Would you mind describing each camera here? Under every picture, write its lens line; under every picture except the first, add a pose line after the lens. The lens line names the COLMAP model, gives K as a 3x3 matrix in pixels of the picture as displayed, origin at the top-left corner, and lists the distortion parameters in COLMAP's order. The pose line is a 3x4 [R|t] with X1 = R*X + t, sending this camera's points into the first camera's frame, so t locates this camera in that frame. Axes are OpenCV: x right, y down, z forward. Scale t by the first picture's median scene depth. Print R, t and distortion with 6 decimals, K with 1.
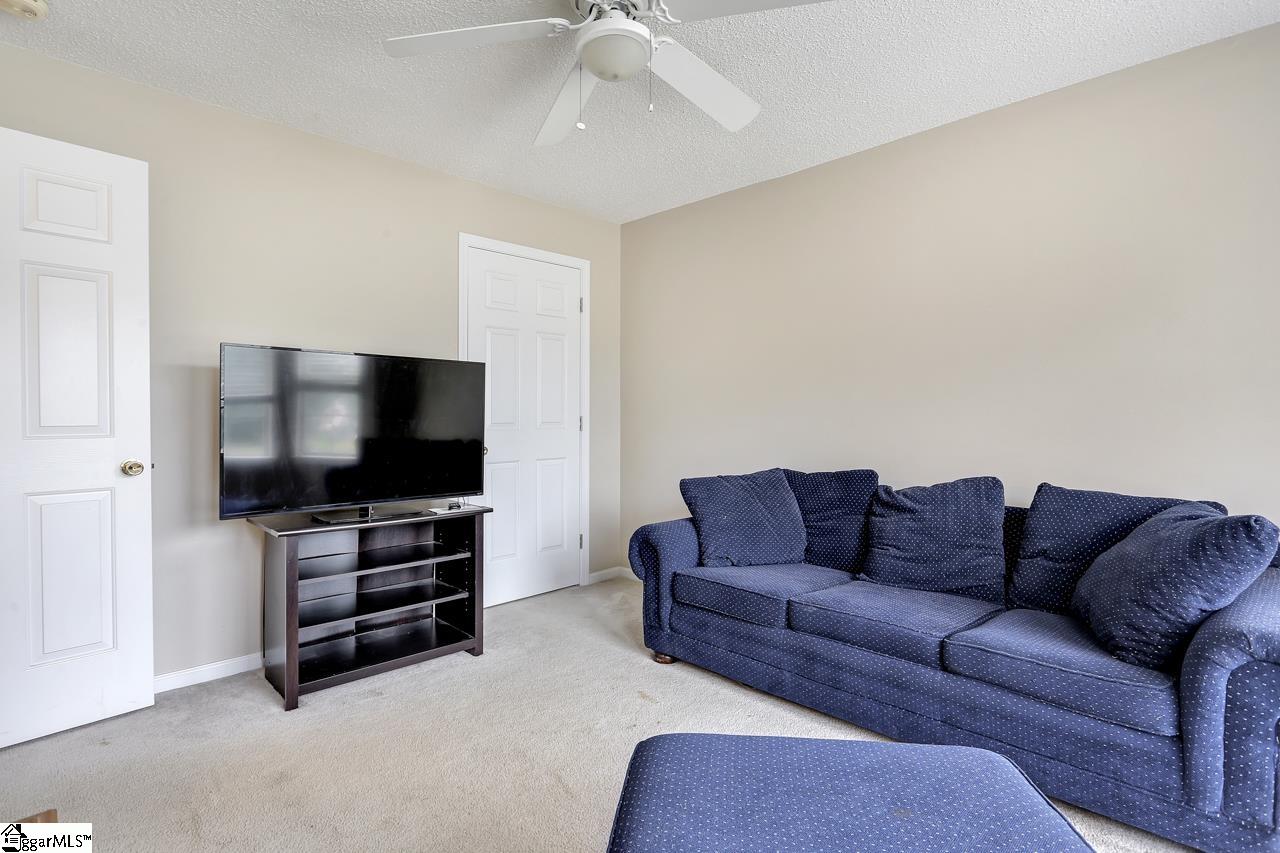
lens RADIAL K [[628.4, 0, 637.4], [0, 628.4, 417.8], [0, 0, 1]] dist [-0.012392, -0.000477]
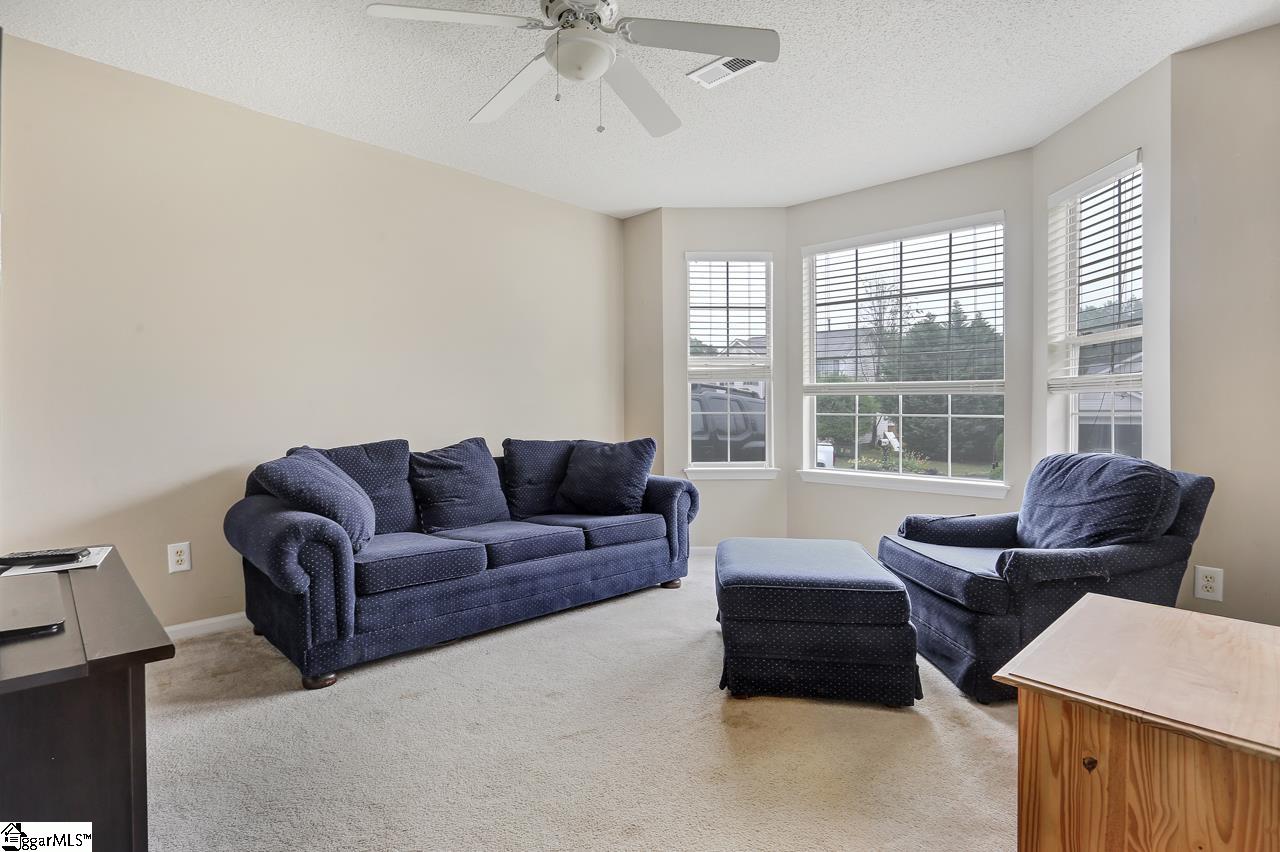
lens RADIAL K [[628.4, 0, 637.4], [0, 628.4, 417.3], [0, 0, 1]] dist [-0.012392, -0.000477]
pose [[-0.017326, 0.006683, 0.999828, -0.924761], [0.001446, 0.999977, -0.006659, 0.064082], [-0.999849, 0.001331, -0.017335, 0.740797]]
